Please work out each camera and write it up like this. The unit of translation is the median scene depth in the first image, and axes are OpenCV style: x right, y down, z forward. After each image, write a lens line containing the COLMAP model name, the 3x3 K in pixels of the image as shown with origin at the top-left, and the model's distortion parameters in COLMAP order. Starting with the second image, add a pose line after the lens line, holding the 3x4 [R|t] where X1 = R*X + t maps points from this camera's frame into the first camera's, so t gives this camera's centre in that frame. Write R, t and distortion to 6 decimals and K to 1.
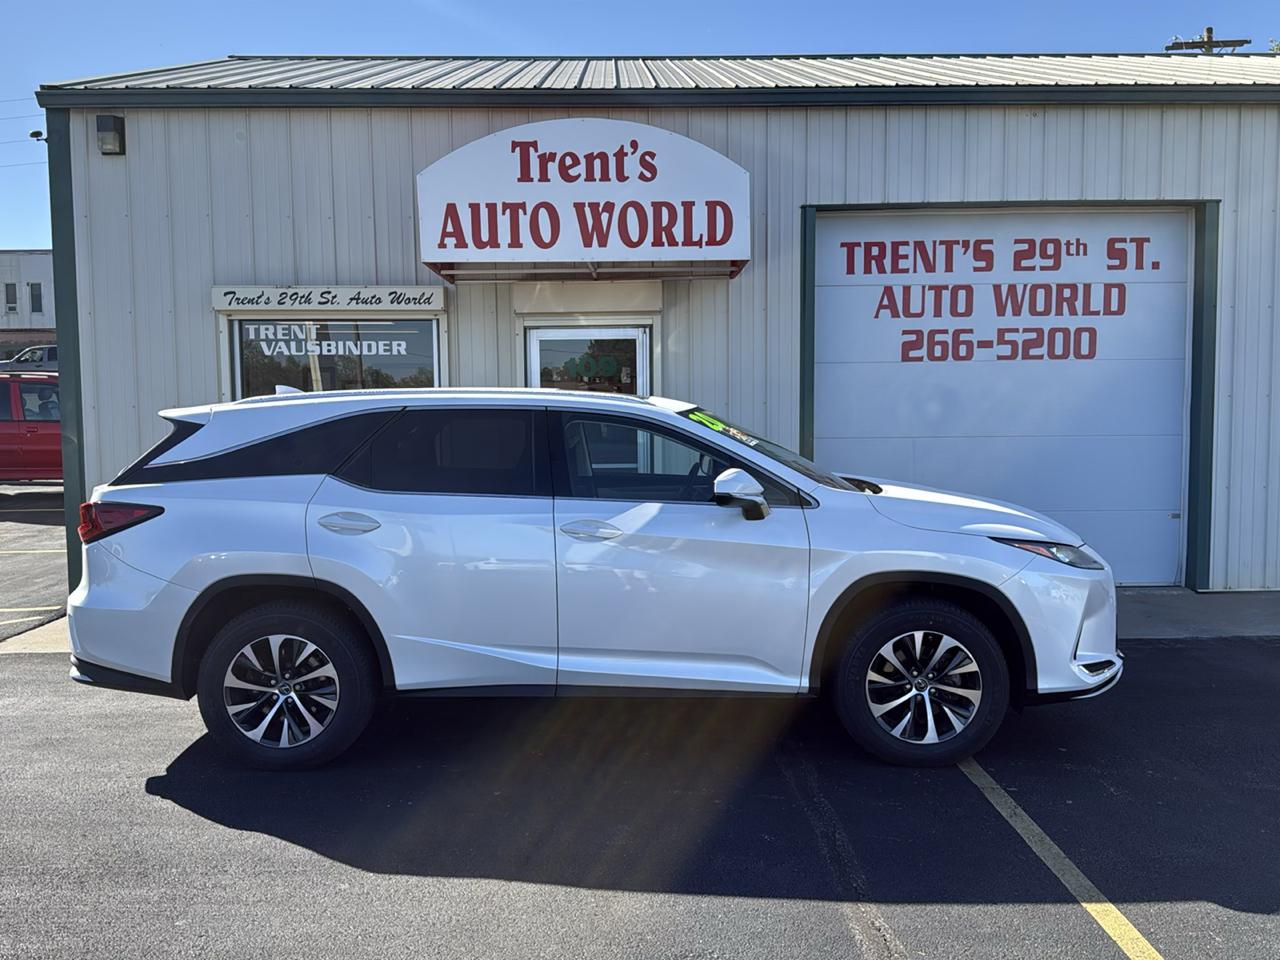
lens RADIAL K [[1146.5, 0, 640.5], [0, 1146.5, 481.7], [0, 0, 1]] dist [0.182310, -0.352389]
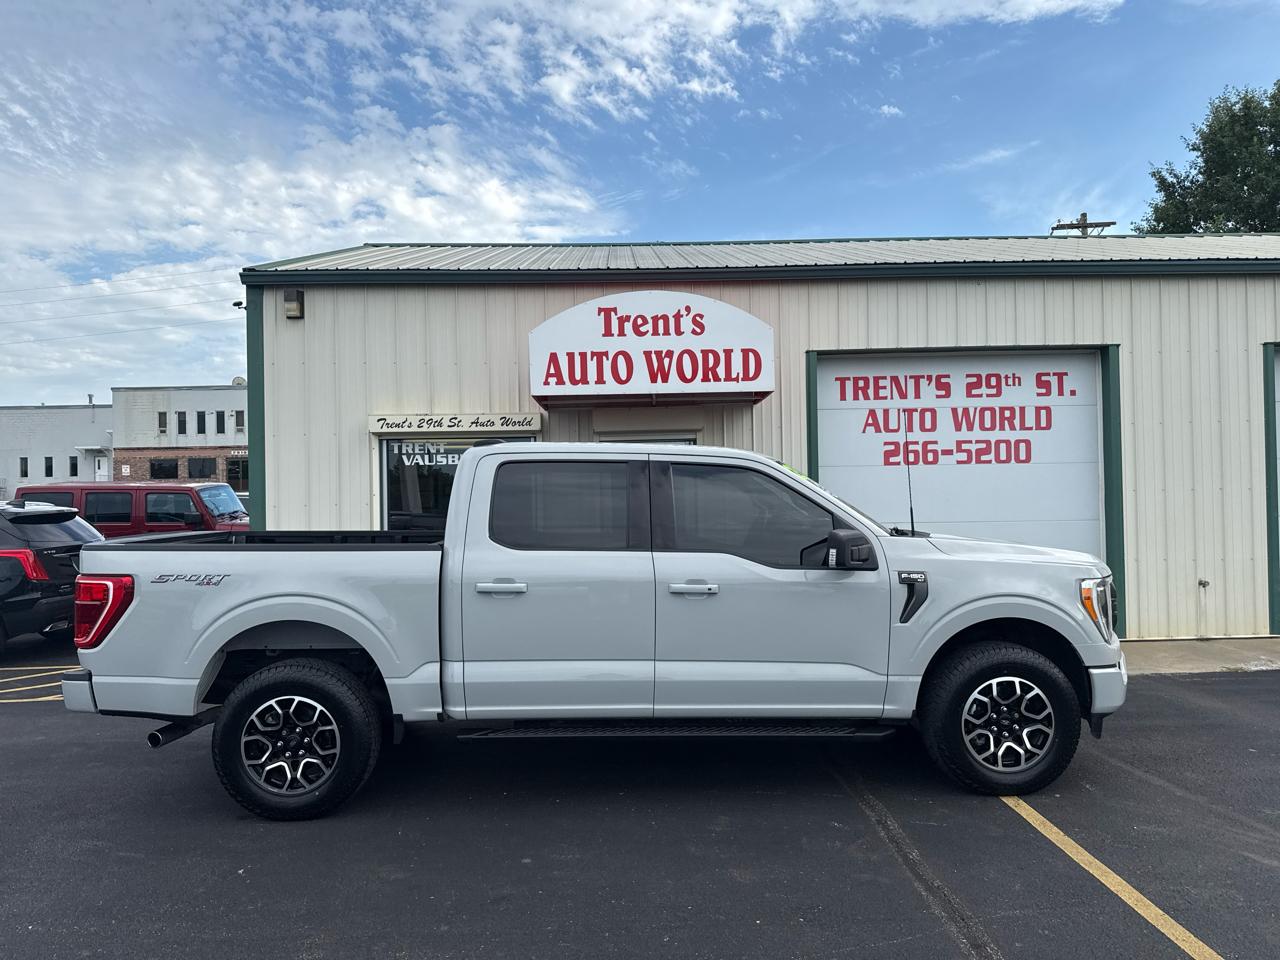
lens RADIAL K [[903.2, 0, 639.5], [0, 903.2, 484.6], [0, 0, 1]] dist [0.139104, -0.201772]
pose [[0.999956, -0.008593, -0.003669, -0.050950], [0.008255, 0.996431, -0.084001, 0.002986], [0.004377, 0.083967, 0.996459, -0.035399]]
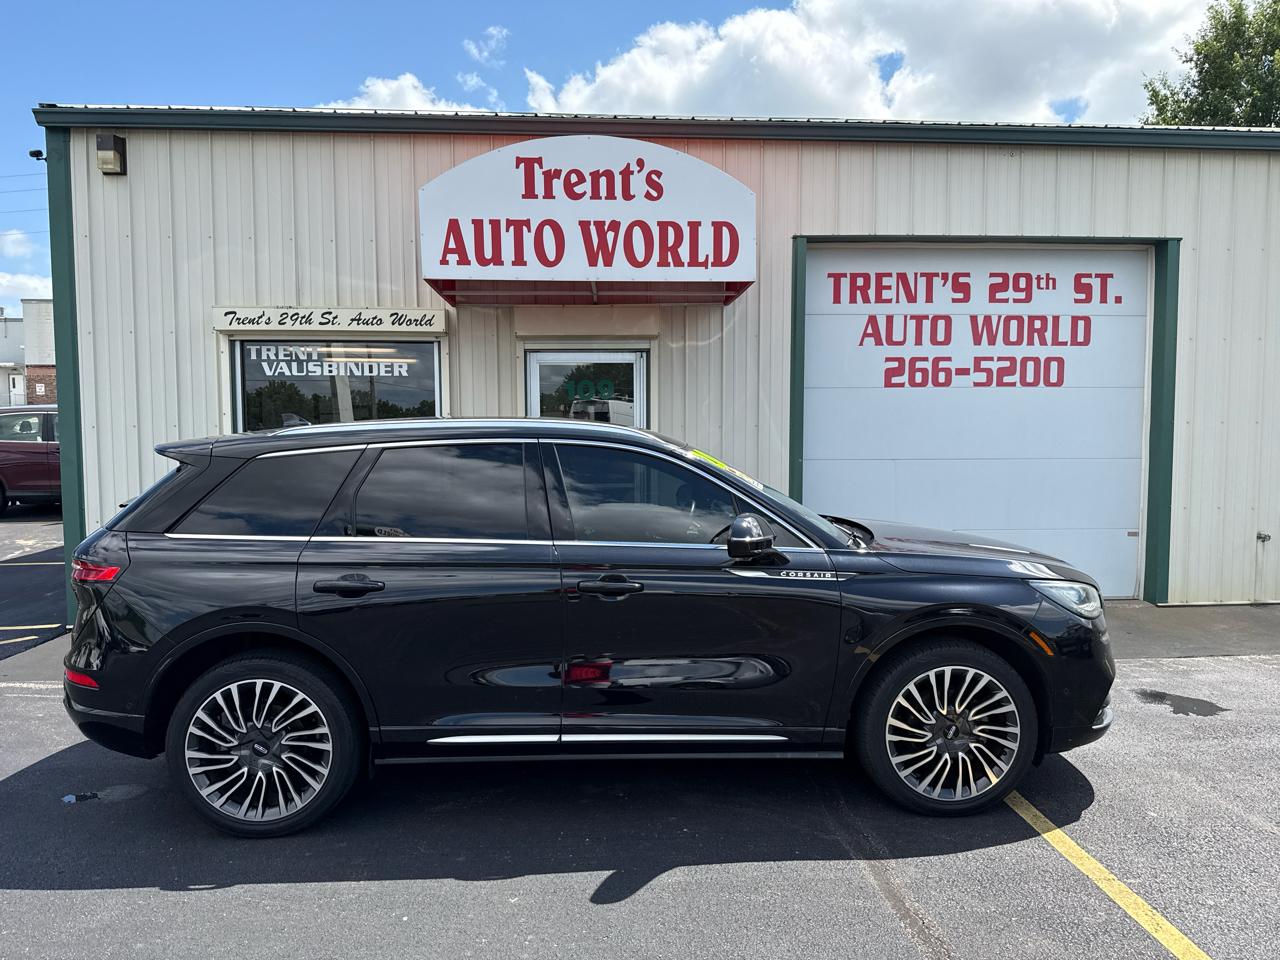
lens RADIAL K [[904.3, 0, 643.2], [0, 904.3, 484.9], [0, 0, 1]] dist [0.122716, -0.174186]
pose [[0.998802, 0.002904, 0.048840, -0.034360], [-0.002535, 0.999968, -0.007629, -0.008504], [-0.048861, 0.007496, 0.998777, 0.189081]]
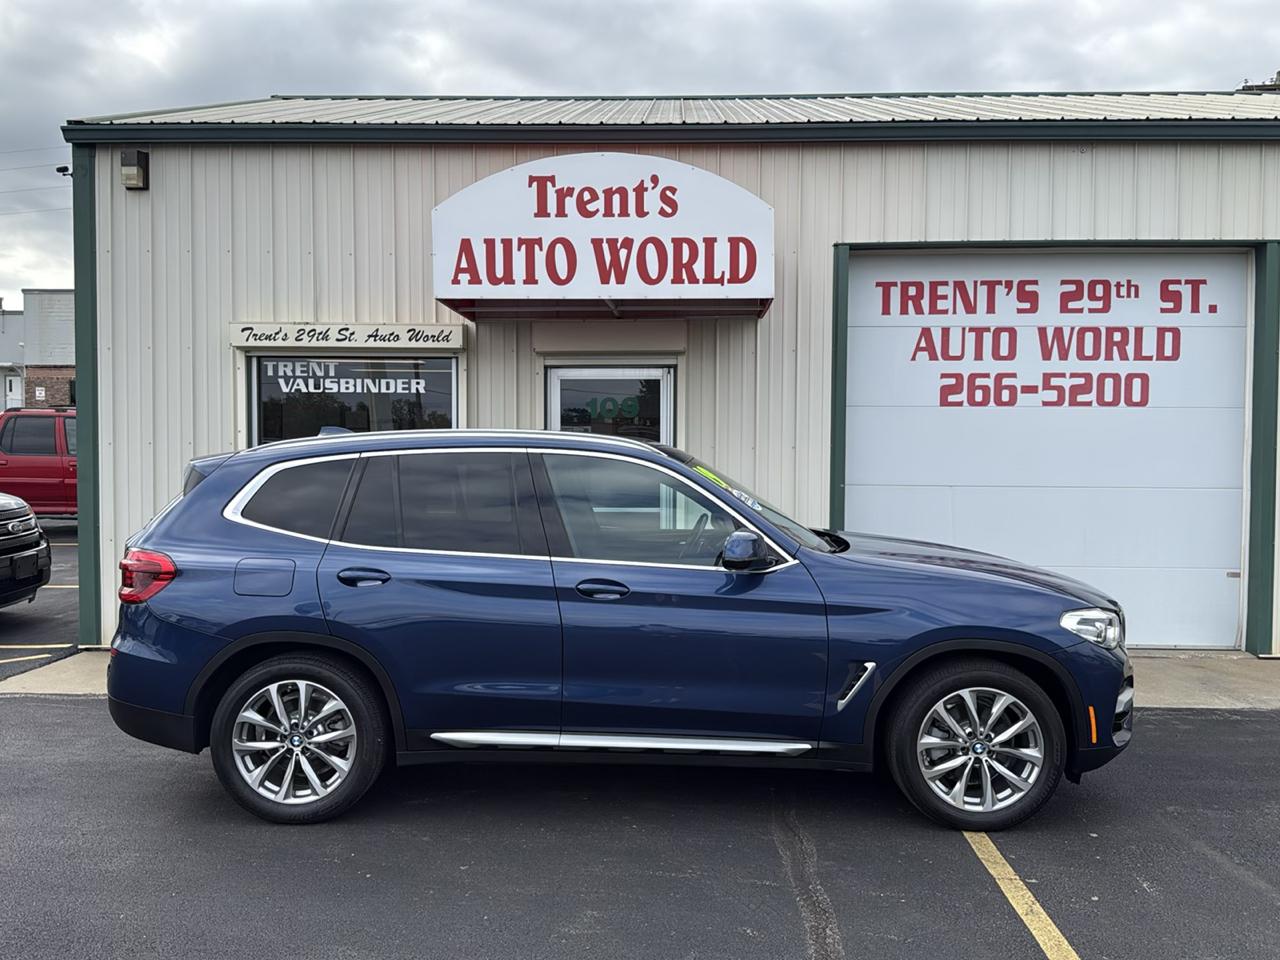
lens RADIAL K [[1147.6, 0, 642.5], [0, 1147.6, 480.0], [0, 0, 1]] dist [0.178282, -0.352723]
pose [[0.998542, 0.015482, -0.051709, 0.032450], [-0.017404, 0.999166, -0.036939, -0.003751], [0.051094, 0.037785, 0.997979, 0.039202]]
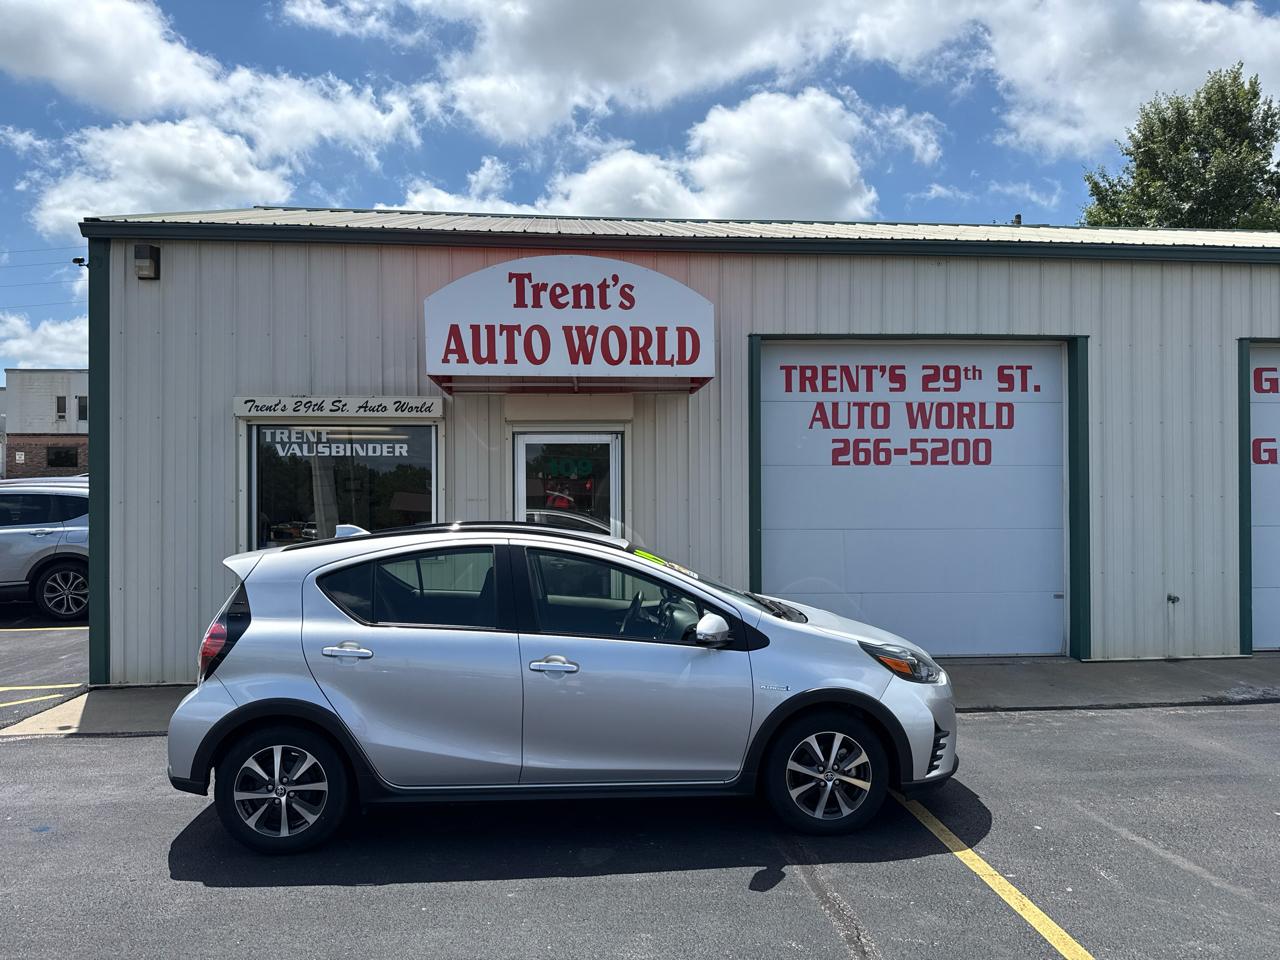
lens RADIAL K [[901.6, 0, 639.7], [0, 901.6, 481.8], [0, 0, 1]] dist [0.168219, -0.288173]
pose [[0.997449, 0.005750, 0.071144, -0.037959], [0.000128, 0.996605, -0.082332, -0.010544], [-0.071376, 0.082131, 0.994062, 0.094725]]
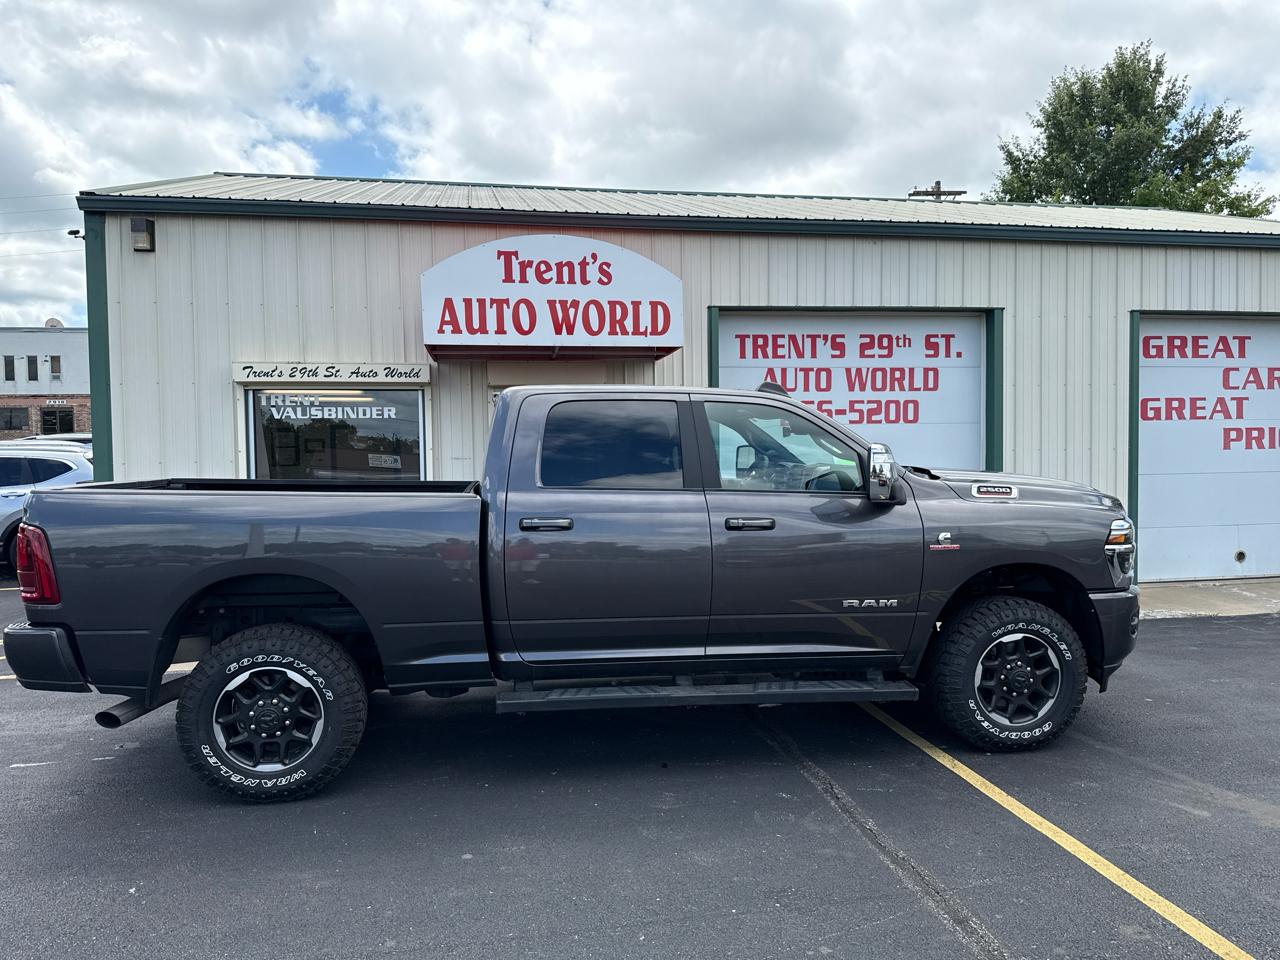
lens RADIAL K [[901.6, 0, 639.7], [0, 901.6, 481.8], [0, 0, 1]] dist [0.168219, -0.288173]
pose [[0.988241, -0.008639, 0.152659, -0.094890], [0.014570, 0.999180, -0.037775, -0.001866], [-0.152208, 0.039555, 0.987557, 0.006564]]
